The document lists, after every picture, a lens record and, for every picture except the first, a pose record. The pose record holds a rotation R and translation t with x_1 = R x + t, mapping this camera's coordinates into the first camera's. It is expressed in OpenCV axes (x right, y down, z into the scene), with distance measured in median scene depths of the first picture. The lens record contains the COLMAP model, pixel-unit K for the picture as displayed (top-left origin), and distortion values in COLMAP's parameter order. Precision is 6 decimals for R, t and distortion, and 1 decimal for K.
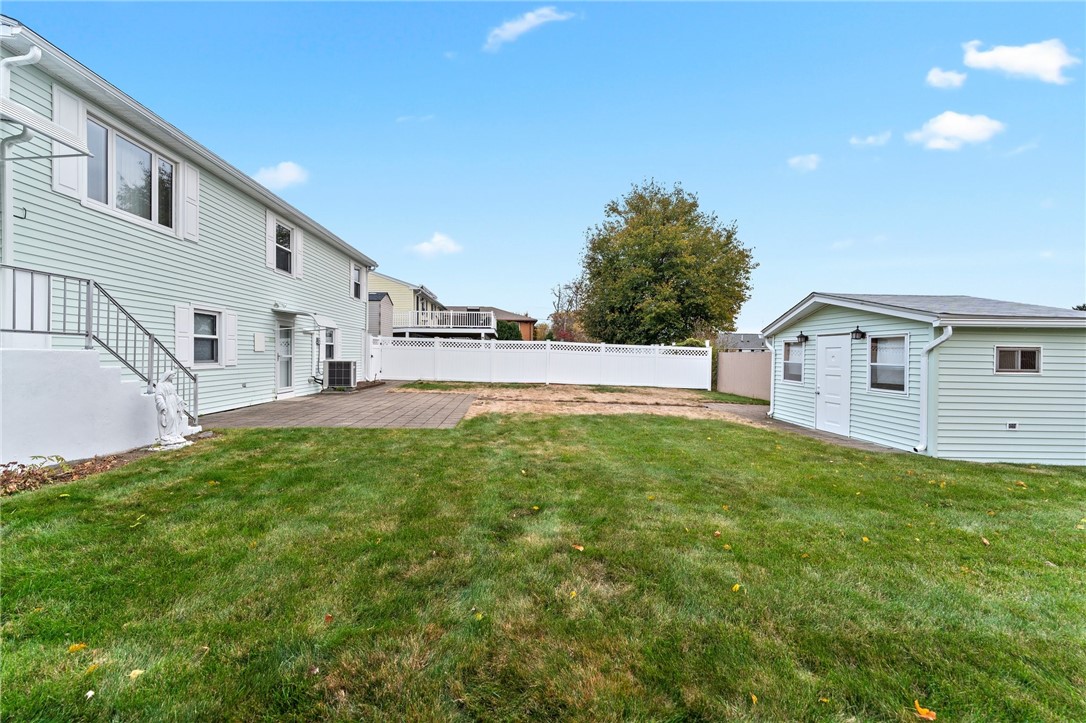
lens RADIAL K [[441.6, 0, 543.9], [0, 441.6, 349.6], [0, 0, 1]] dist [0.001773, 0.000176]
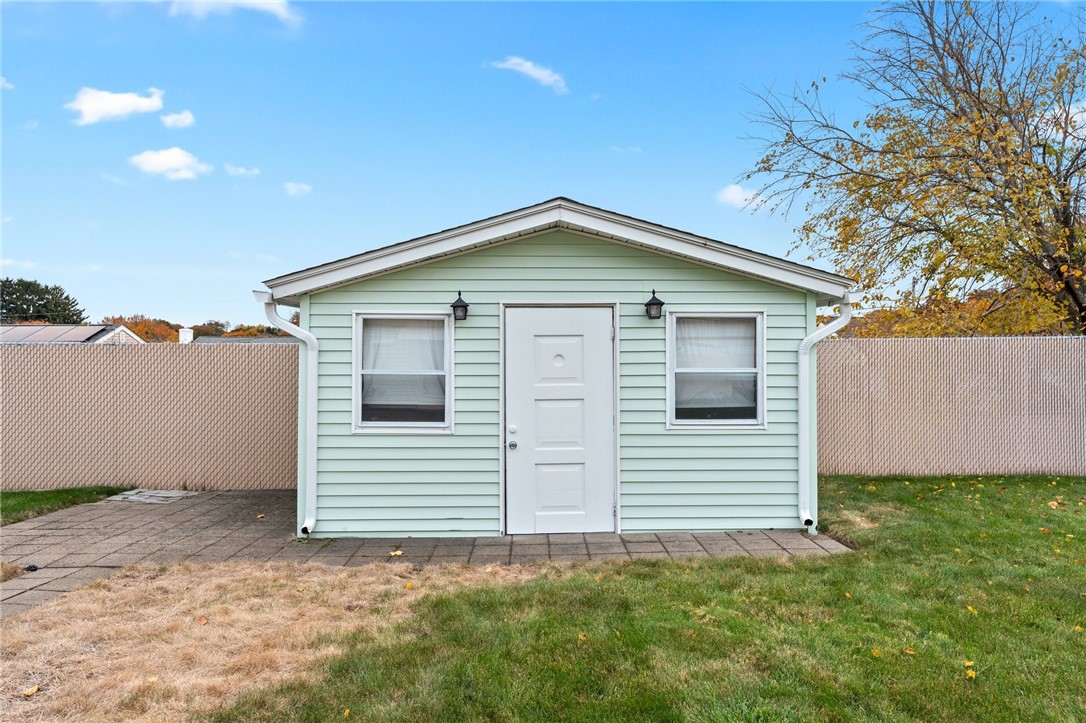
lens RADIAL K [[698.3, 0, 543.2], [0, 698.3, 338.6], [0, 0, 1]] dist [0.000795, 0.000369]
pose [[0.017944, 0.014972, 0.999727, -0.026913], [-0.009401, 0.999846, -0.014805, 0.008162], [-0.999795, -0.009132, 0.018082, 0.913870]]
